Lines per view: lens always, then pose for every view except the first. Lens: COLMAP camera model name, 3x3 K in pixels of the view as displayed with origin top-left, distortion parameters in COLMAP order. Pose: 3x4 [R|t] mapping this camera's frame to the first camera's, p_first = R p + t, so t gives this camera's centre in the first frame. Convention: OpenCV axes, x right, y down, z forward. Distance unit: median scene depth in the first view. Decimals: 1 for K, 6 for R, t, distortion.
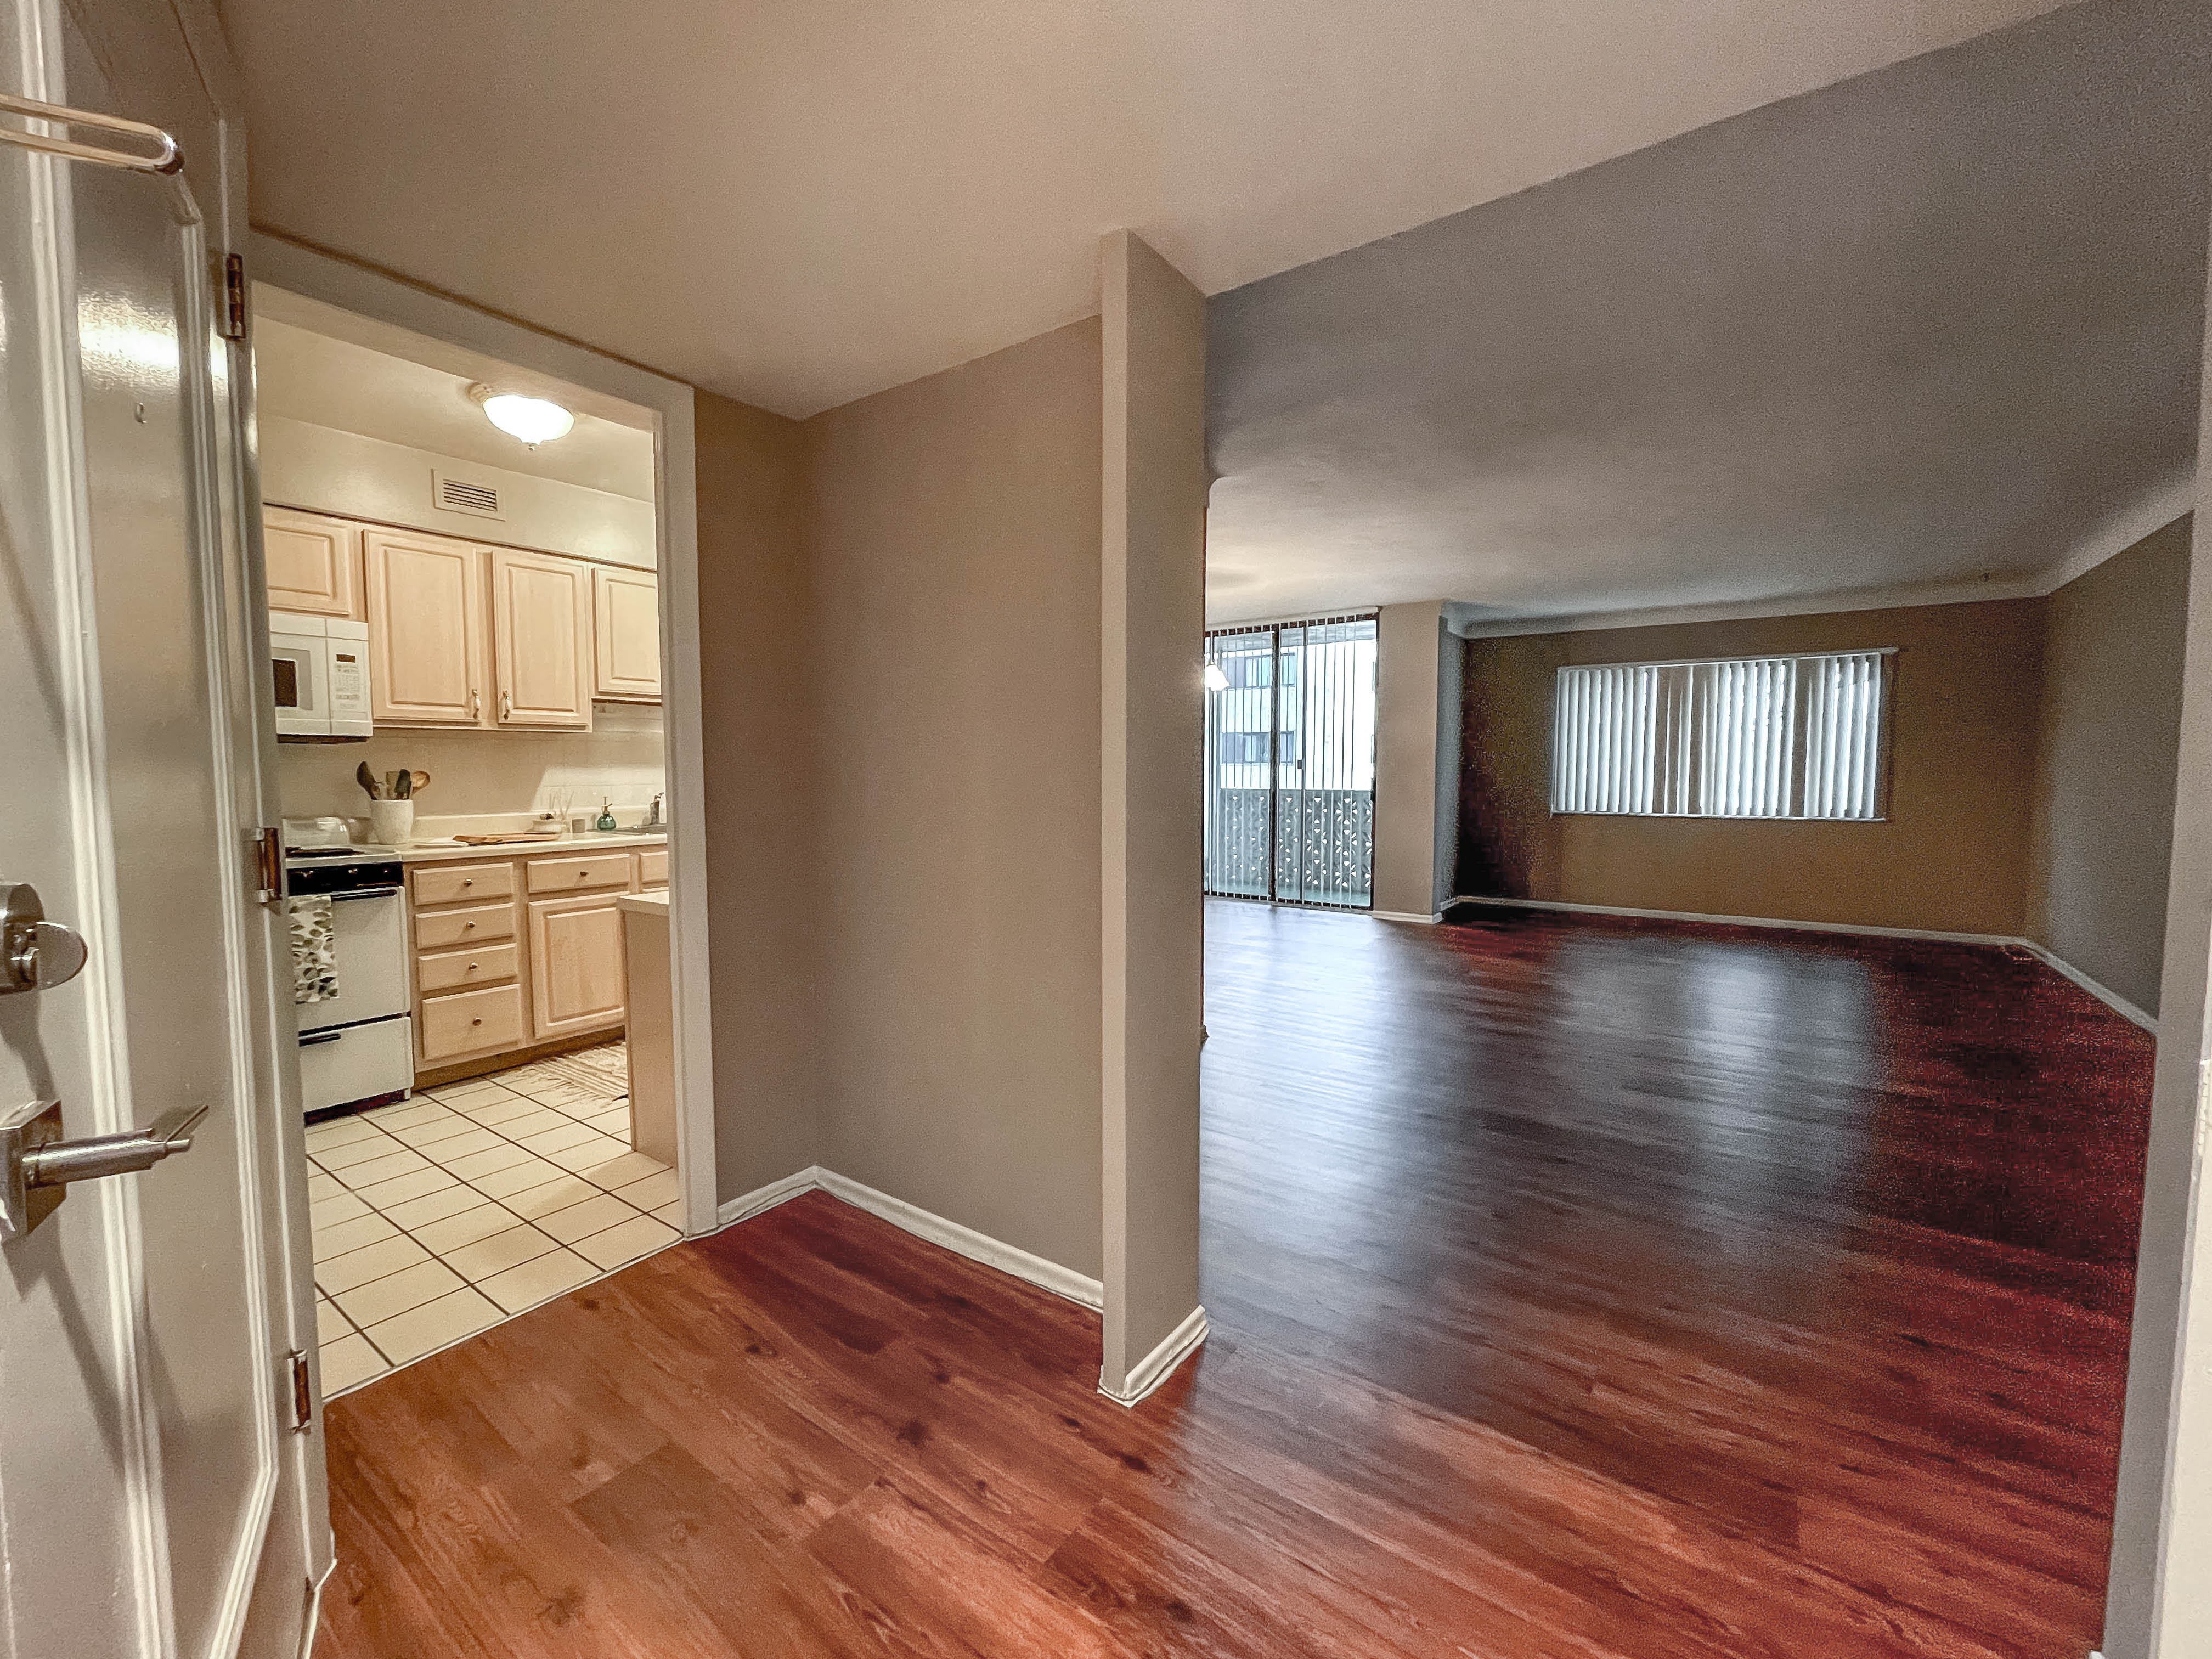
lens RADIAL K [[913.7, 0, 1096.2], [0, 913.7, 818.0], [0, 0, 1]] dist [-0.002783, -0.000565]
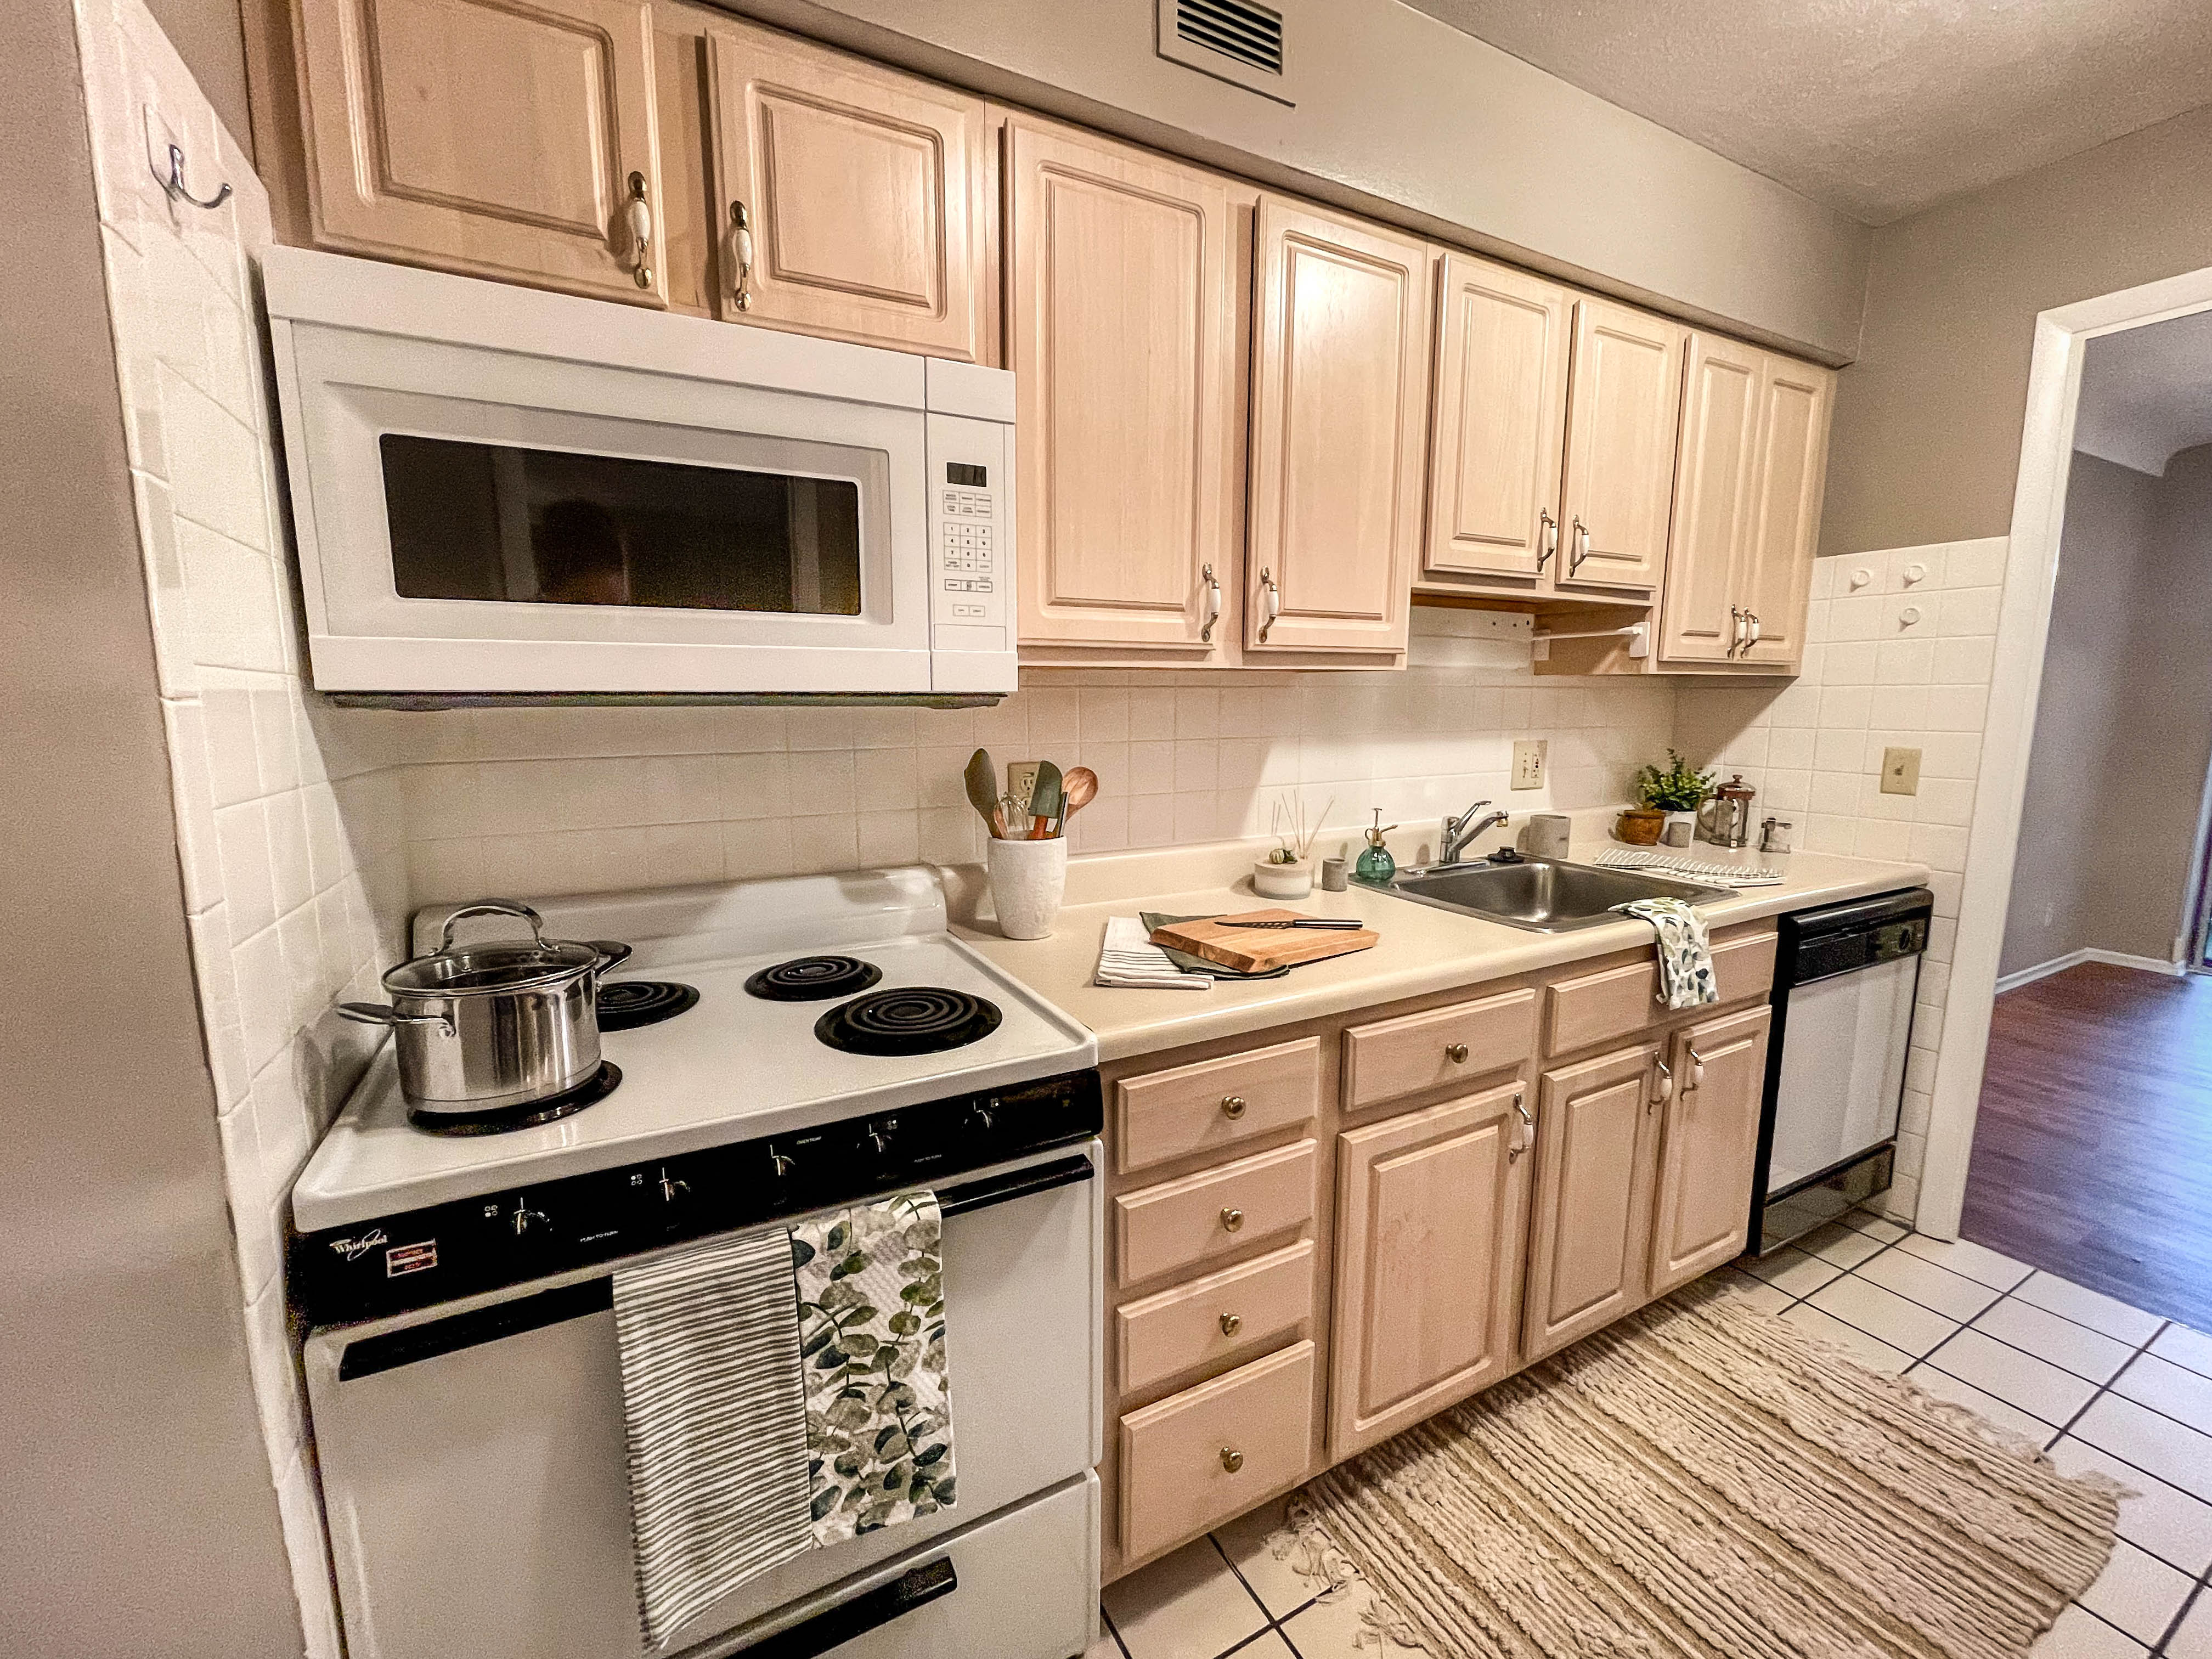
lens RADIAL K [[909.3, 0, 1091.6], [0, 909.3, 822.6], [0, 0, 1]] dist [-0.020111, -0.000567]
pose [[0.892904, 0.067131, -0.445214, -0.567160], [-0.028281, 0.995232, 0.093346, -0.068356], [0.449358, -0.070758, 0.890545, 0.644680]]
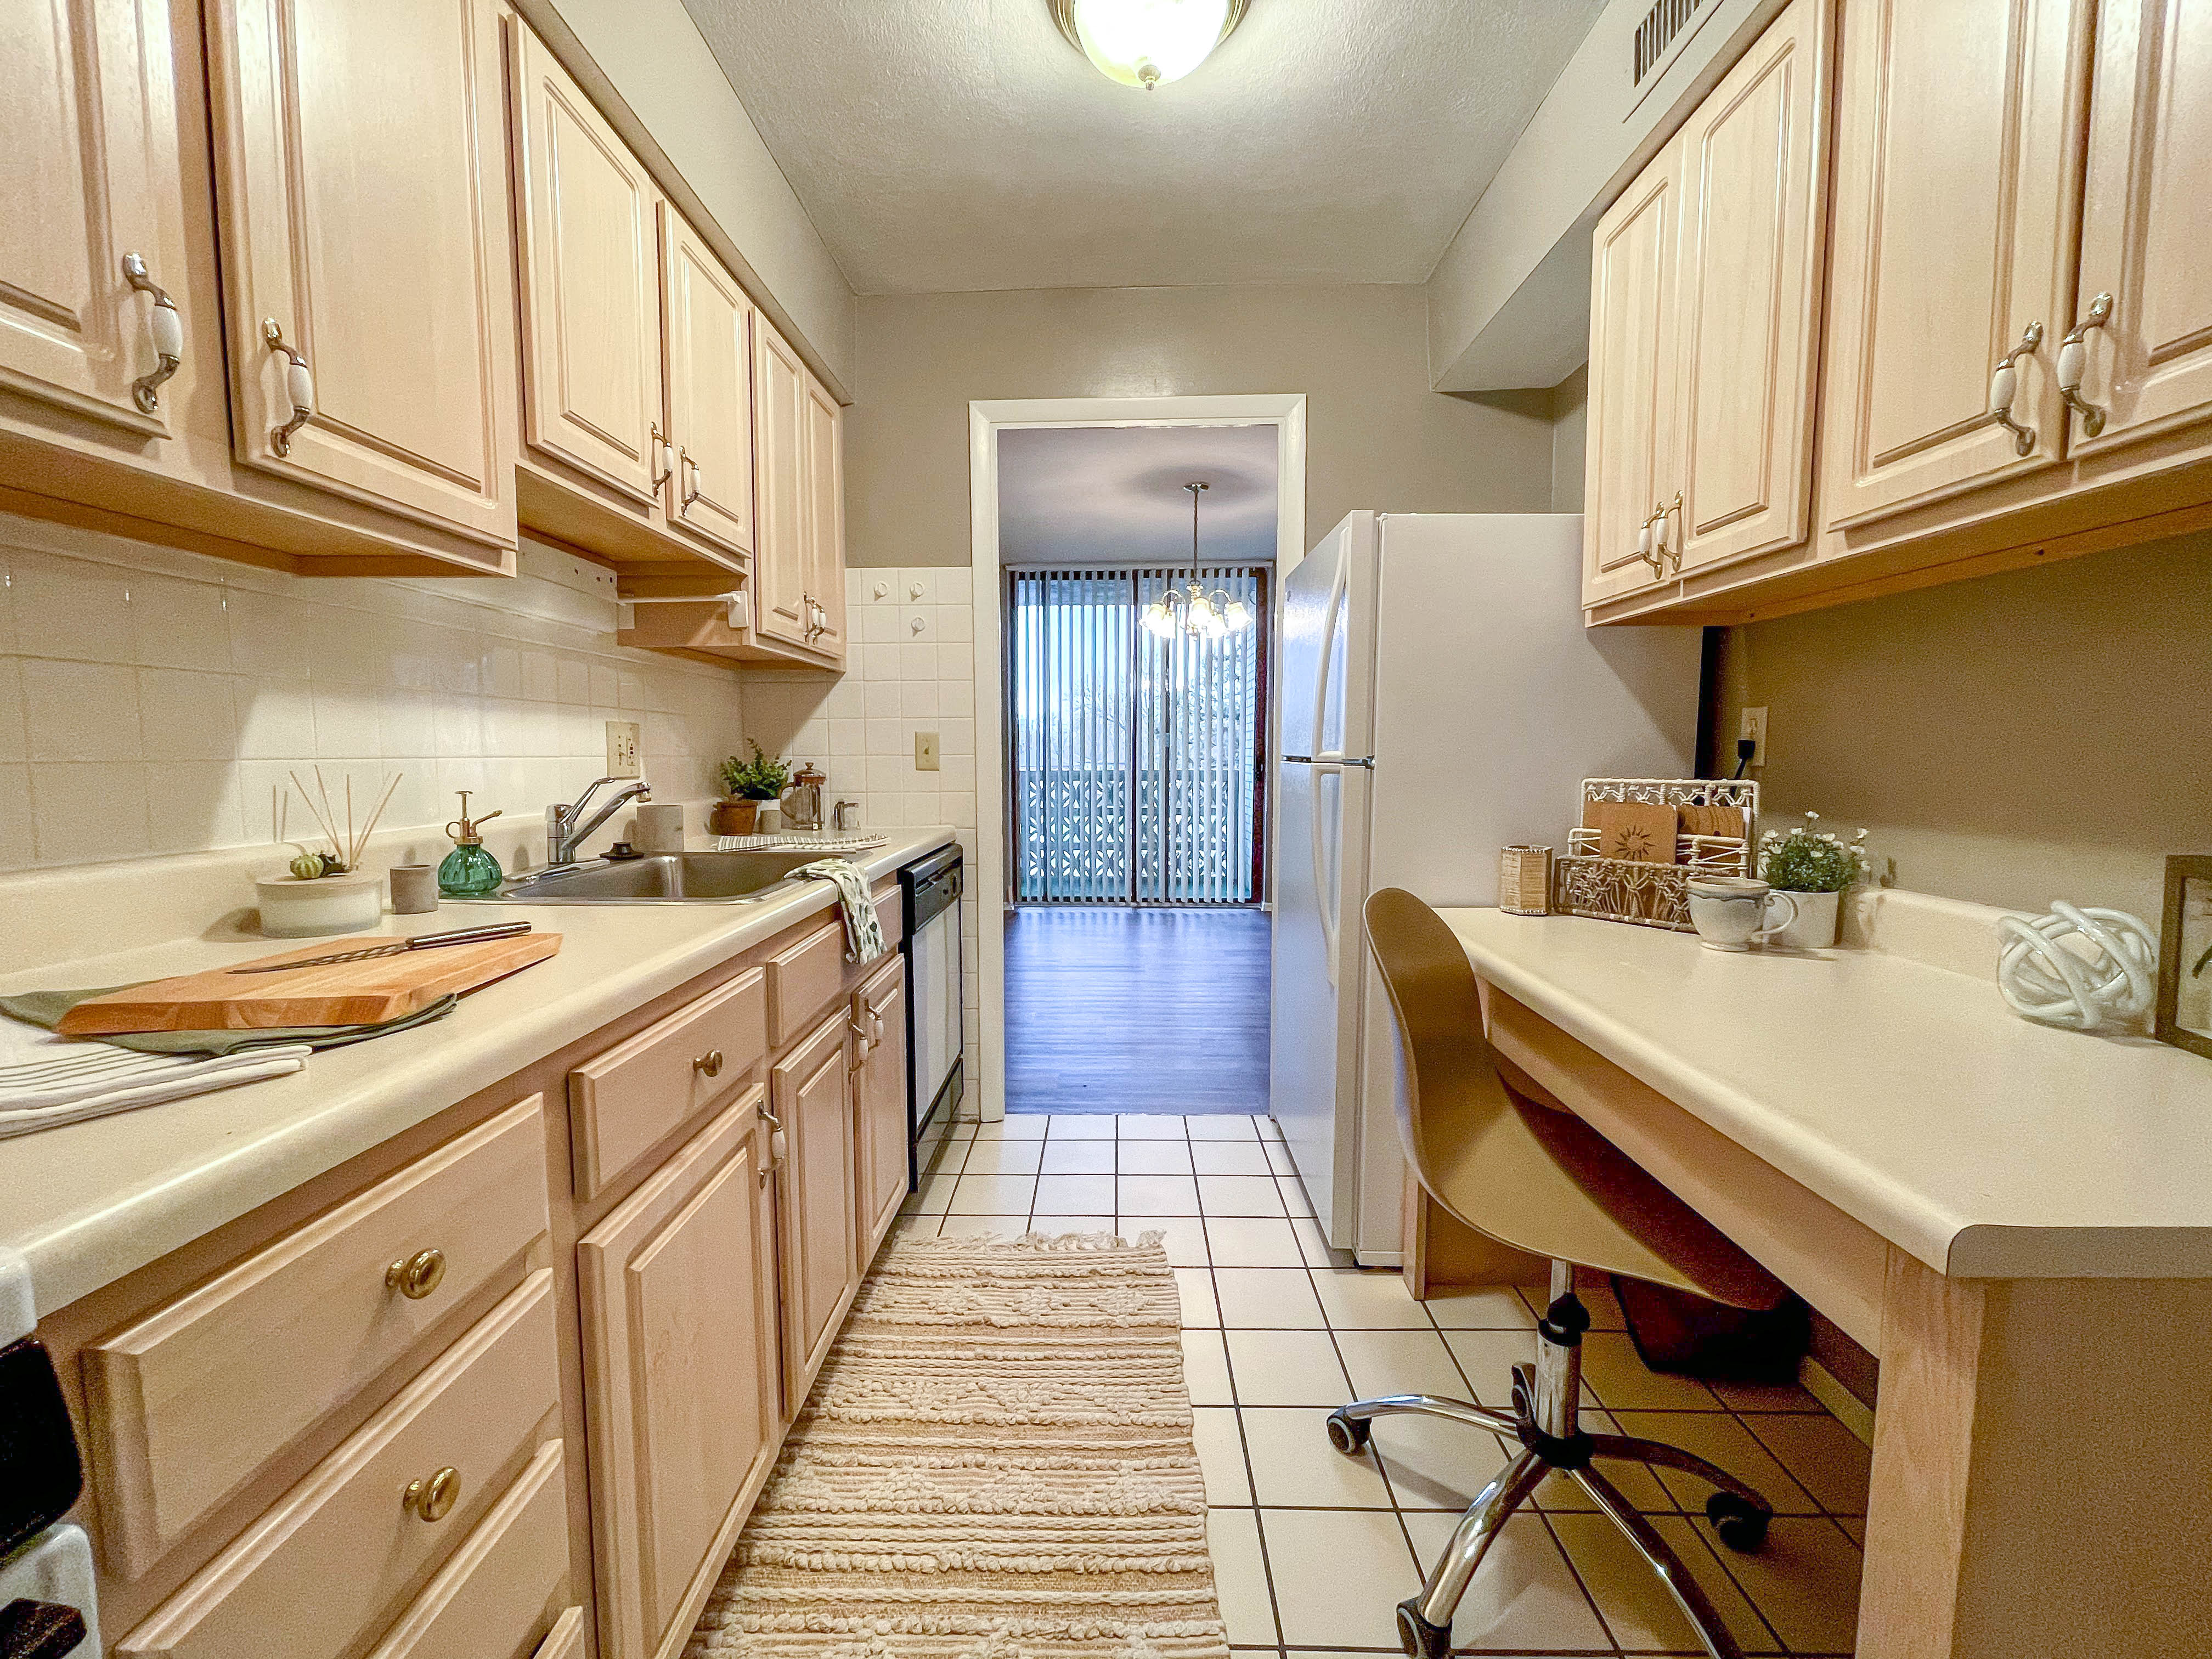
lens RADIAL K [[891.0, 0, 1100.7], [0, 891.0, 825.3], [0, 0, 1]] dist [0.000476, 0.000704]
pose [[0.826372, -0.045165, 0.561310, -0.649975], [0.032268, 0.998939, 0.032871, -0.018091], [-0.562199, -0.009051, 0.826953, 0.751425]]
